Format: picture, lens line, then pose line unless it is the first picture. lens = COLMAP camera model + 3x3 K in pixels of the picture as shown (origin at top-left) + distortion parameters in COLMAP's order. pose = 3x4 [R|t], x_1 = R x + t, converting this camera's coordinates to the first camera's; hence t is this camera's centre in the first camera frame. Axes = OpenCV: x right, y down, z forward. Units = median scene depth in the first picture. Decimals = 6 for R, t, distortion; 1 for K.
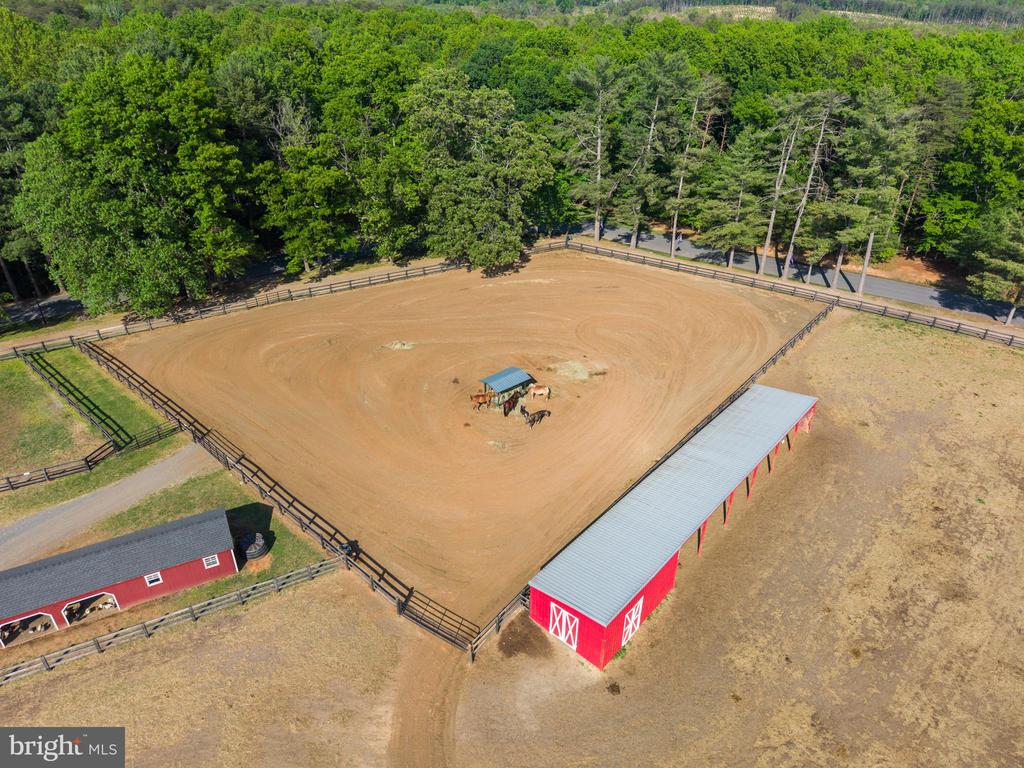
lens RADIAL K [[691.2, 0, 512.7], [0, 691.2, 385.8], [0, 0, 1]] dist [0.023198, -0.023717]
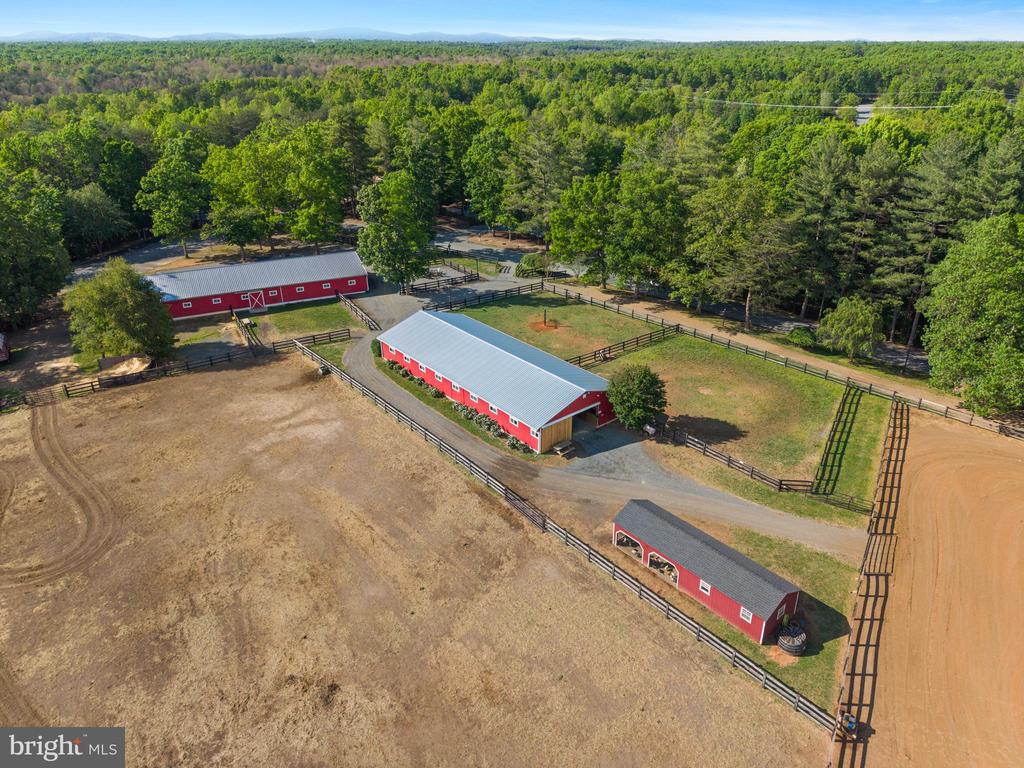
lens RADIAL K [[691.2, 0, 512.9], [0, 691.2, 381.8], [0, 0, 1]] dist [0.023198, -0.023717]
pose [[0.204732, 0.426012, -0.881248, 0.219762], [-0.486638, 0.825465, 0.285990, -0.136554], [0.849275, 0.370298, 0.376312, 0.143720]]
